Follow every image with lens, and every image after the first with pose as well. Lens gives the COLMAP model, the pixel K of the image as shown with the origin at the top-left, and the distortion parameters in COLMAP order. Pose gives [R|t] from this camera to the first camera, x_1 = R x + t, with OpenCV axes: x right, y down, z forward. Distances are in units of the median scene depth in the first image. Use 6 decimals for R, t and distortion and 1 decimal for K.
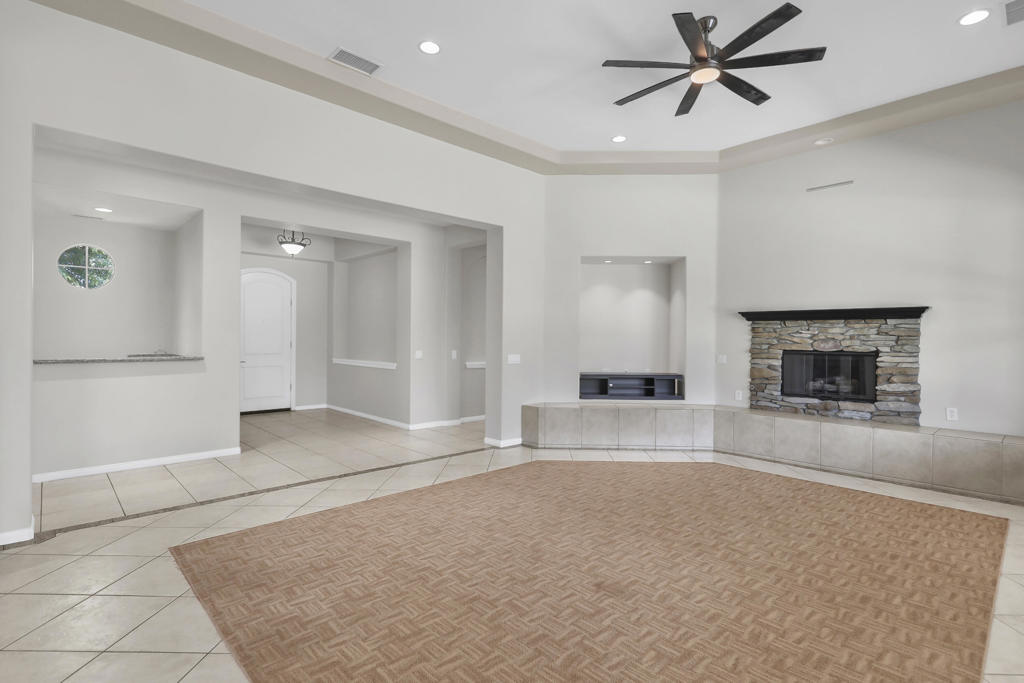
lens RADIAL K [[510.6, 0, 528.8], [0, 510.6, 342.1], [0, 0, 1]] dist [0.013367, -0.004025]
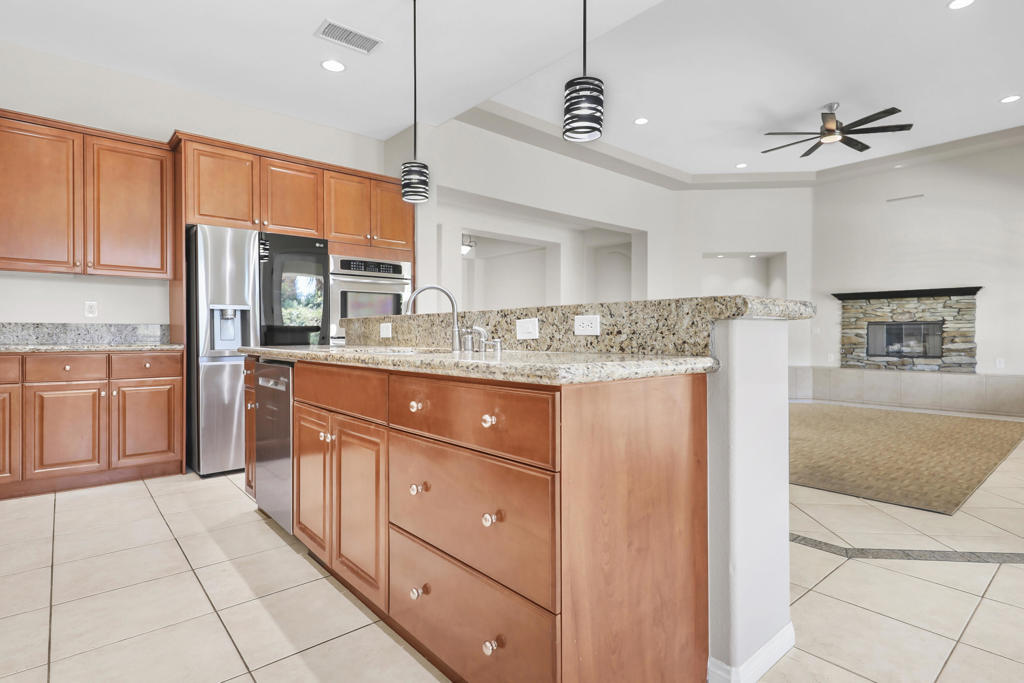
lens RADIAL K [[538.2, 0, 519.8], [0, 538.2, 337.9], [0, 0, 1]] dist [0.010188, -0.000735]
pose [[0.998695, -0.004407, -0.050879, -0.355486], [0.004171, 0.999980, -0.004740, 0.064350], [0.050899, 0.004522, 0.998694, -0.472211]]
